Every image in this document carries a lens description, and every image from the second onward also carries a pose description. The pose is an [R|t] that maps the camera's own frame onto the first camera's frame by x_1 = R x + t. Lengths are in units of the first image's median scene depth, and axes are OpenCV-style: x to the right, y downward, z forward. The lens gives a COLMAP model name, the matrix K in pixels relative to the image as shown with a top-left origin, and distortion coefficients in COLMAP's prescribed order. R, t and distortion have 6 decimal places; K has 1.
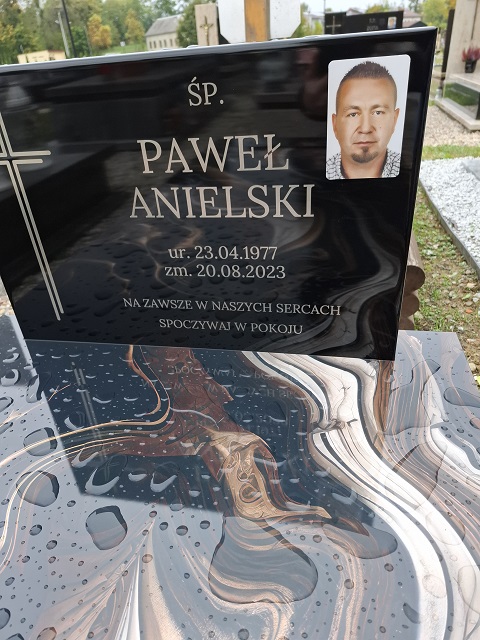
lens RADIAL K [[431.2, 0, 235.4], [0, 431.2, 323.5], [0, 0, 1]] dist [0.084363, -0.079662]
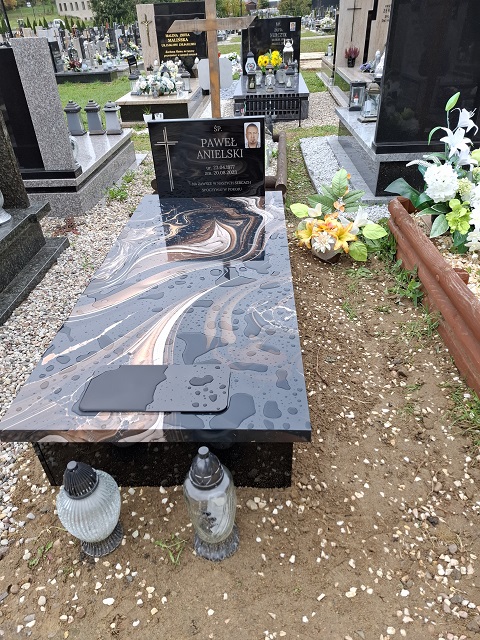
lens RADIAL K [[431.2, 0, 235.4], [0, 431.2, 323.5], [0, 0, 1]] dist [0.084363, -0.079662]
pose [[0.986988, -0.063568, 0.147697, -0.579231], [0.055104, 0.996633, 0.060715, 1.029583], [-0.151059, -0.051787, 0.987167, -3.038708]]
